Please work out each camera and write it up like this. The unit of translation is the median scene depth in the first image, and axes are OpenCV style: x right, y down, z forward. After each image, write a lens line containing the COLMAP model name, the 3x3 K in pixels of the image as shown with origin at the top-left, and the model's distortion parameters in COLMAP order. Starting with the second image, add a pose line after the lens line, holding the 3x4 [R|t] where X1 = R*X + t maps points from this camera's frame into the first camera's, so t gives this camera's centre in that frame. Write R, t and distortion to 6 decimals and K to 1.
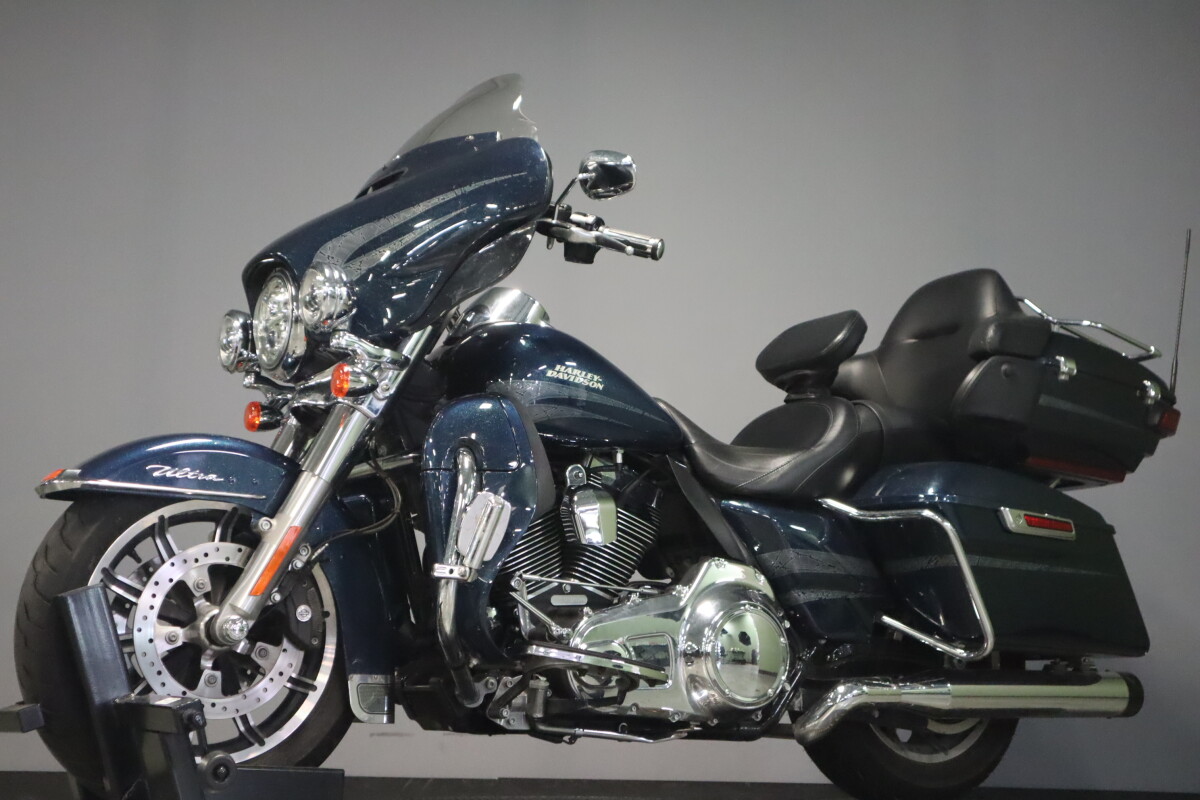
lens RADIAL K [[1837.7, 0, 600.0], [0, 1837.7, 400.0], [0, 0, 1]] dist [-0.020654, -0.073294]
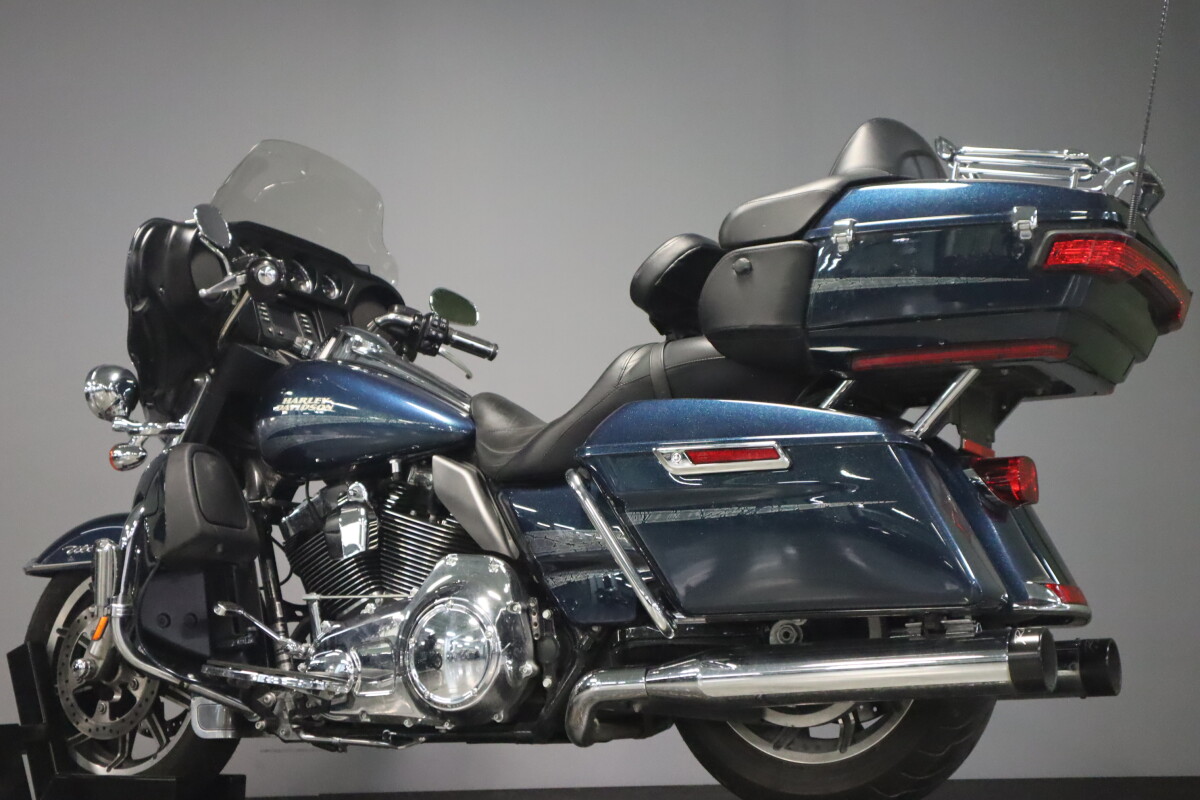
lens RADIAL K [[1812.6, 0, 600.0], [0, 1812.6, 400.0], [0, 0, 1]] dist [-0.035305, -0.085786]
pose [[0.497945, -0.189300, -0.846296, 0.949866], [0.177497, 0.977472, -0.114205, 0.133401], [0.848849, -0.093347, 0.520328, 0.601239]]
